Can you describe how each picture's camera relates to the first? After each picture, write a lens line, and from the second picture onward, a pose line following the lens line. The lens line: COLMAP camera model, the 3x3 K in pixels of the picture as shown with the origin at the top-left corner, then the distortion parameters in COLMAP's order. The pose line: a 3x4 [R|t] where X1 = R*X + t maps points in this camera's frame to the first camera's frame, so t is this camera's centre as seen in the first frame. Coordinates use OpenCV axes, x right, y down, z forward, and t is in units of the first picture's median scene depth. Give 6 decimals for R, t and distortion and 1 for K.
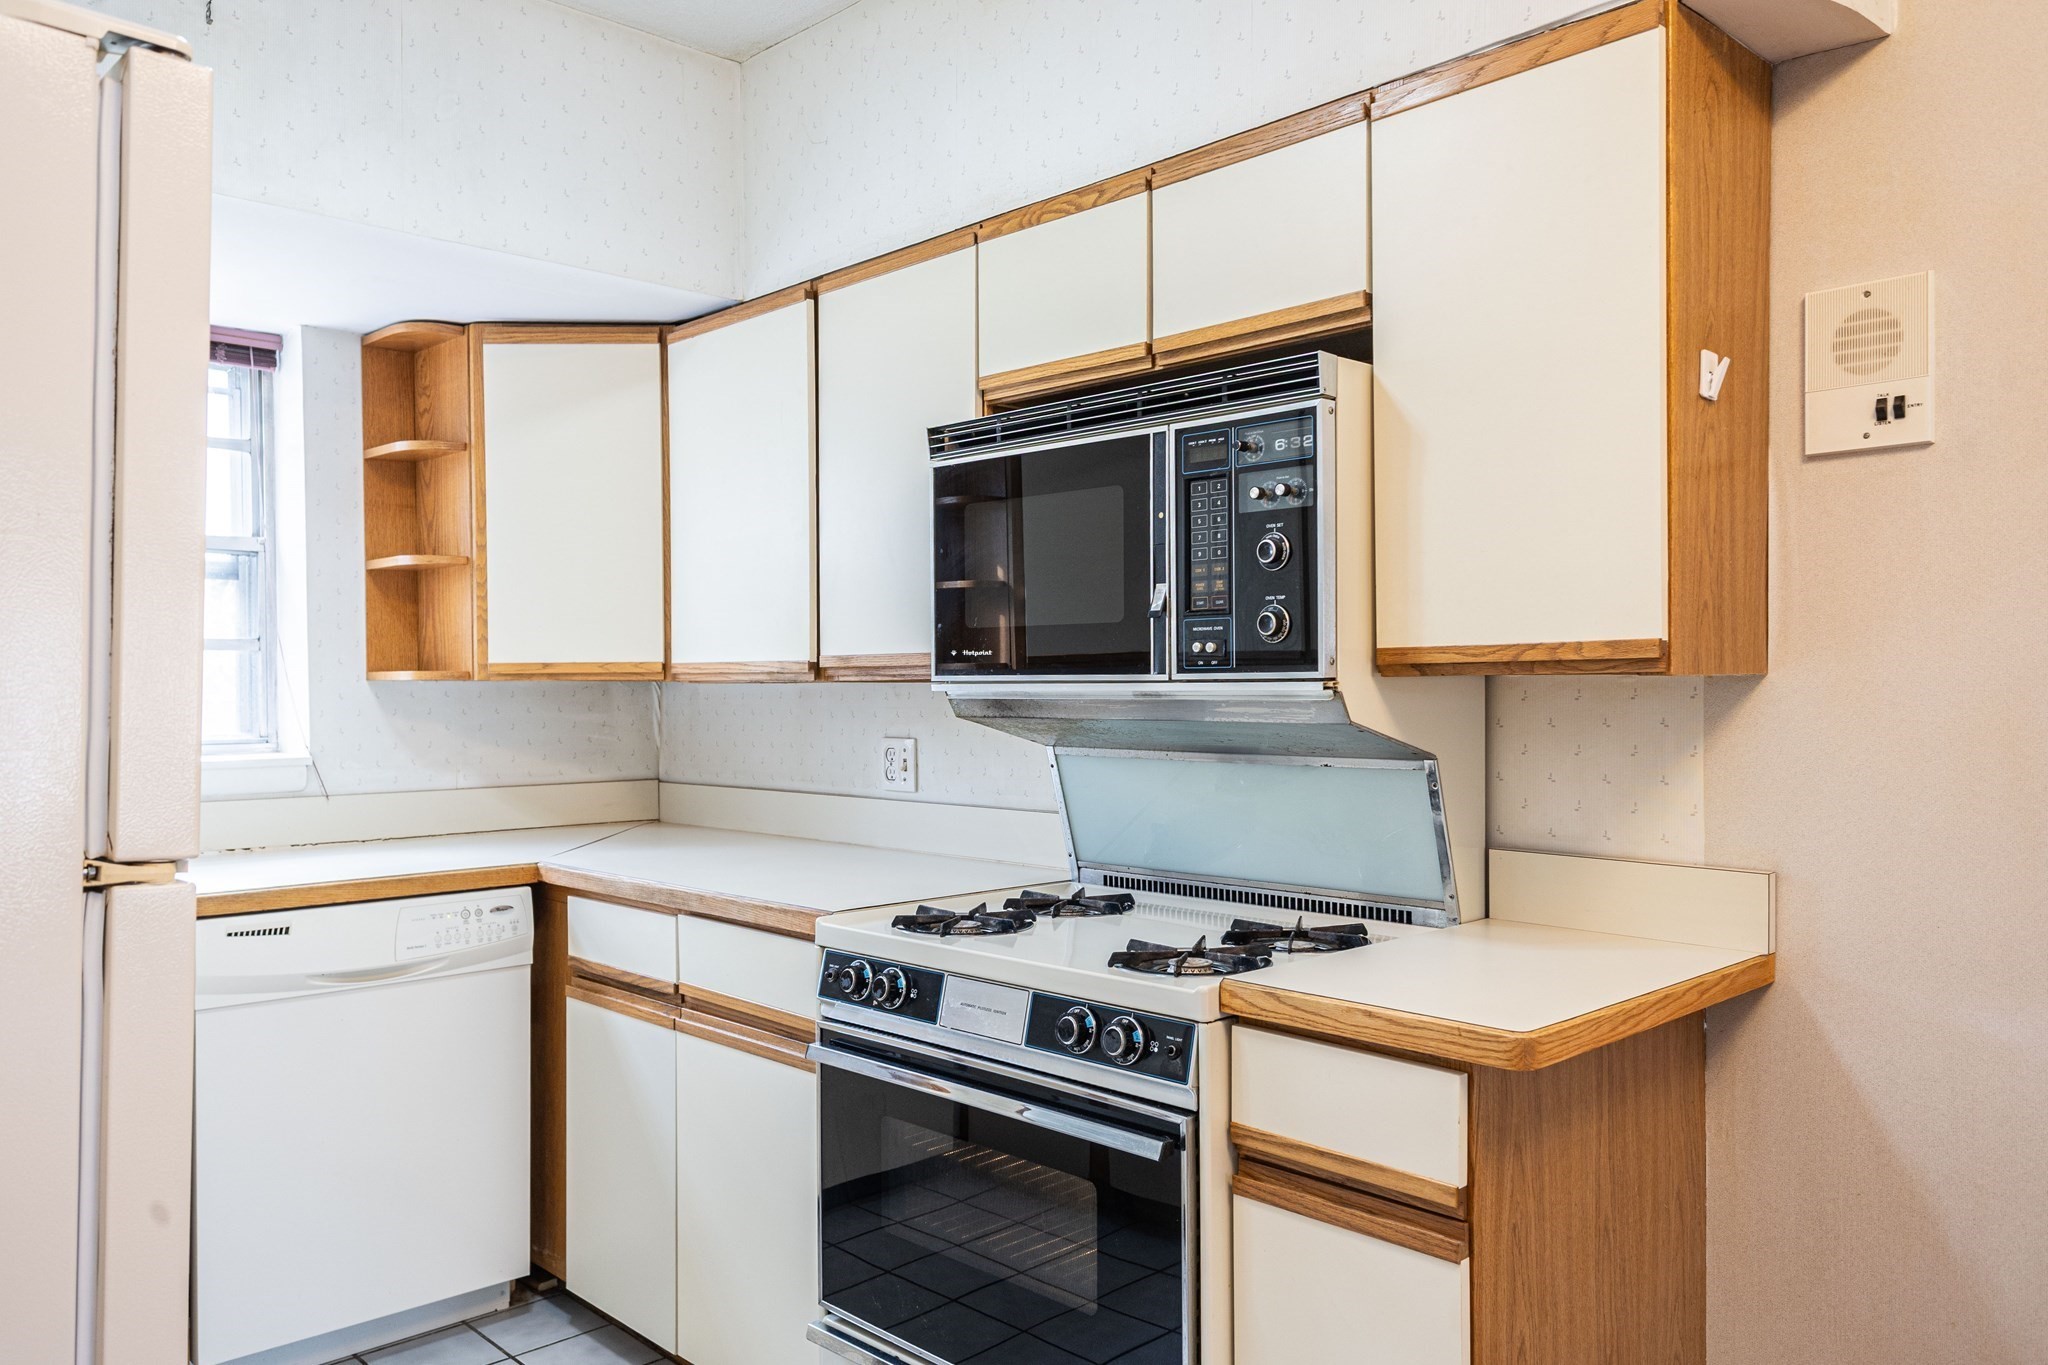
lens RADIAL K [[1514.8, 0, 1052.7], [0, 1514.8, 707.0], [0, 0, 1]] dist [0.039580, -0.004288]
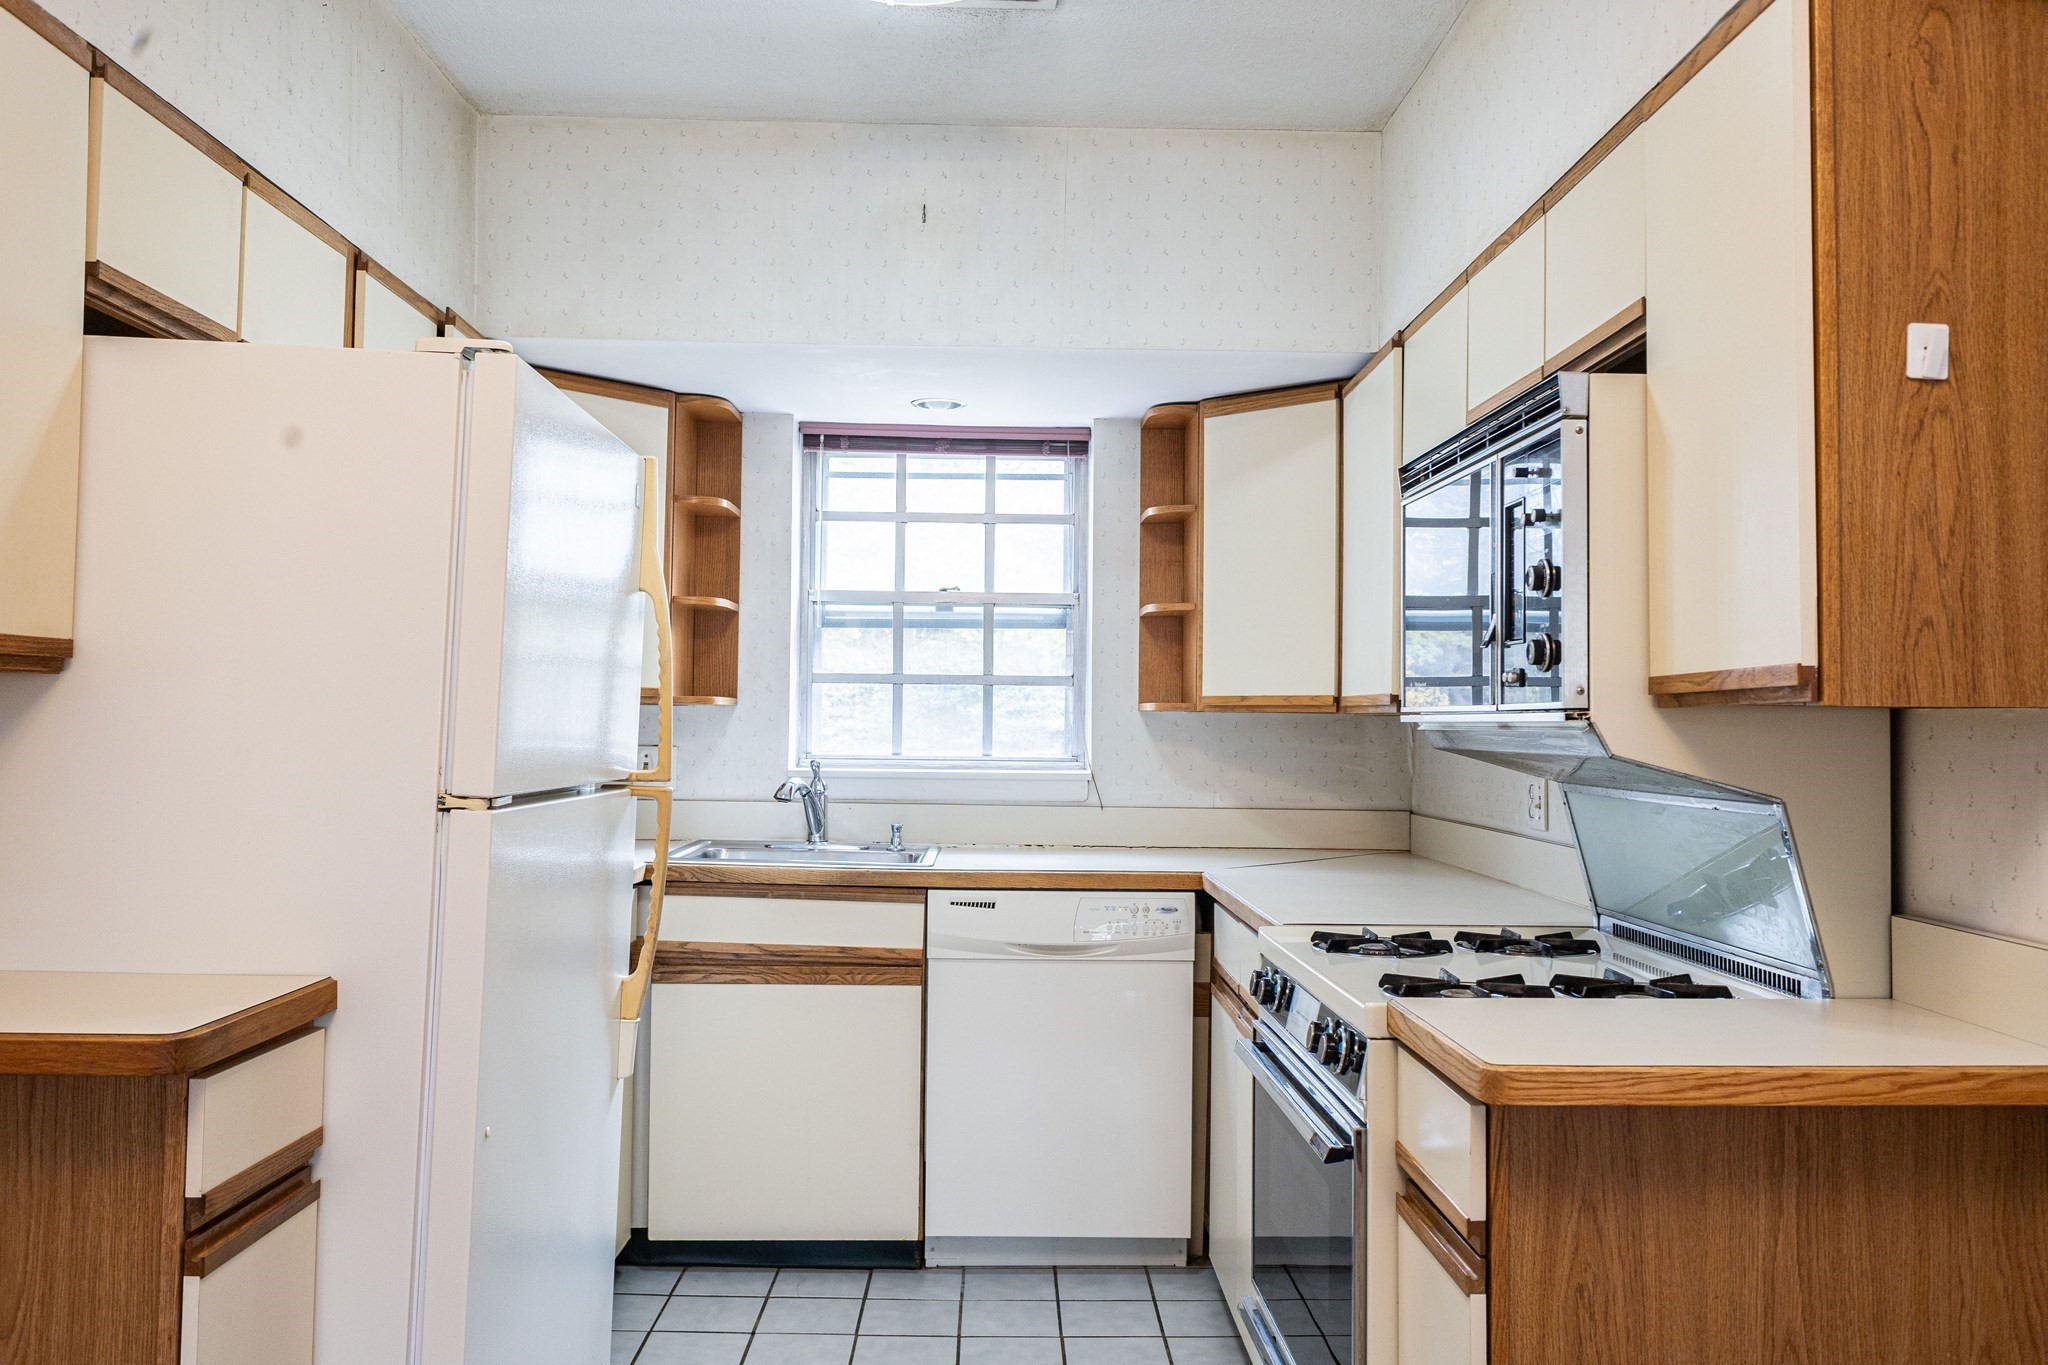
lens RADIAL K [[1672.2, 0, 1026.5], [0, 1672.2, 677.5], [0, 0, 1]] dist [0.014206, -0.009530]
pose [[0.735322, -0.005976, -0.677692, 0.409937], [-0.023775, 0.999118, -0.034608, 0.003919], [0.677301, 0.041560, 0.734531, -0.005878]]
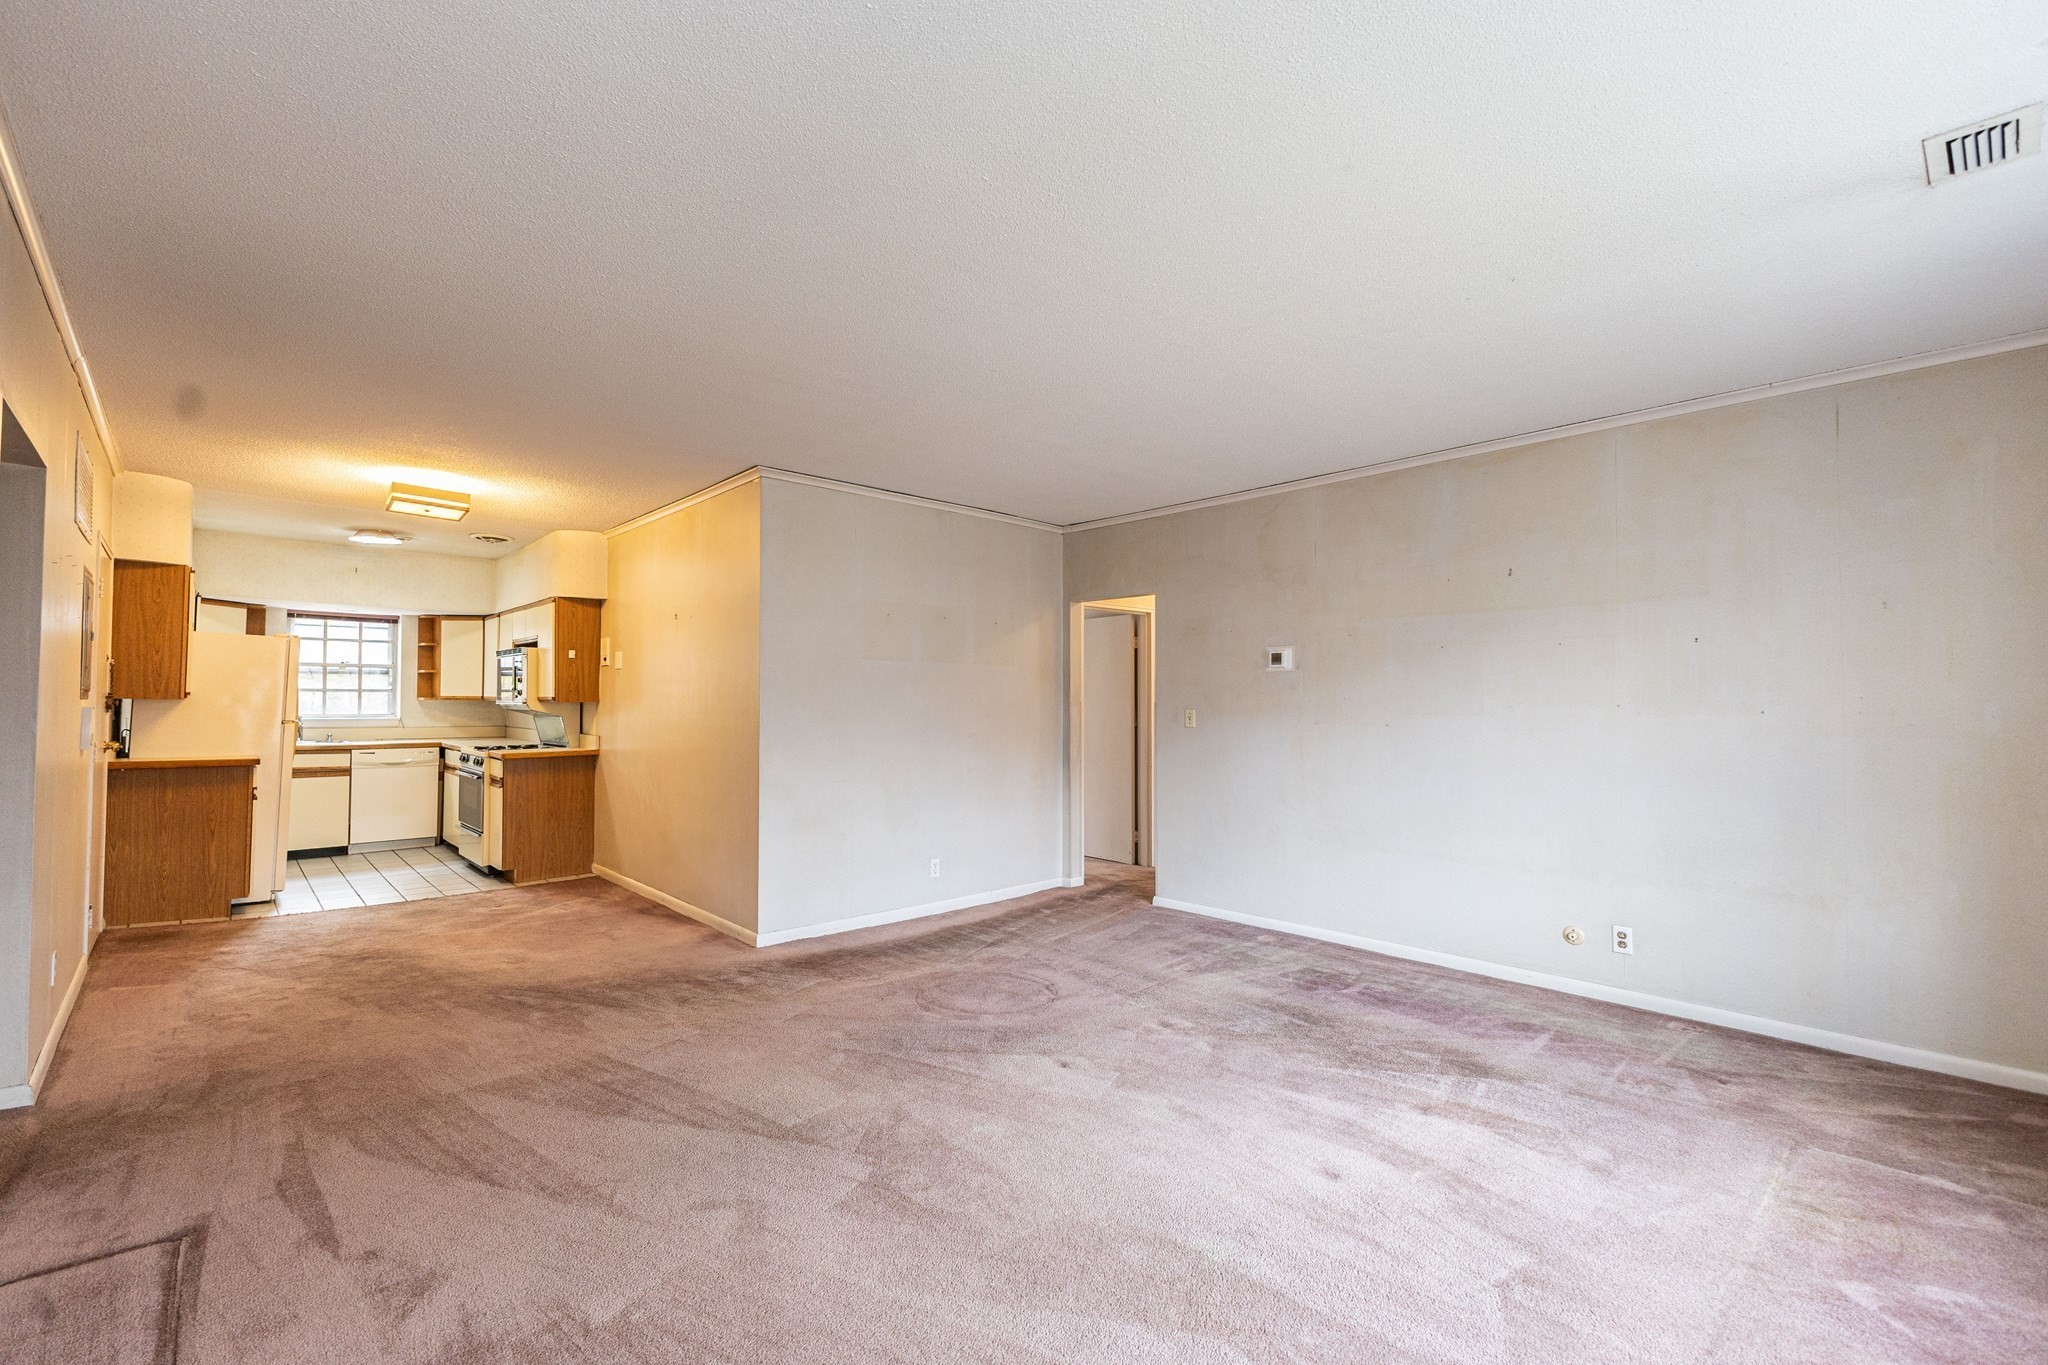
lens RADIAL K [[846.9, 0, 1018.6], [0, 846.9, 689.7], [0, 0, 1]] dist [0.001838, -0.000741]
pose [[0.999912, 0.010533, -0.008082, 1.348612], [-0.010765, 0.999515, -0.029218, 0.005179], [0.007770, 0.029302, 0.999540, -1.437887]]
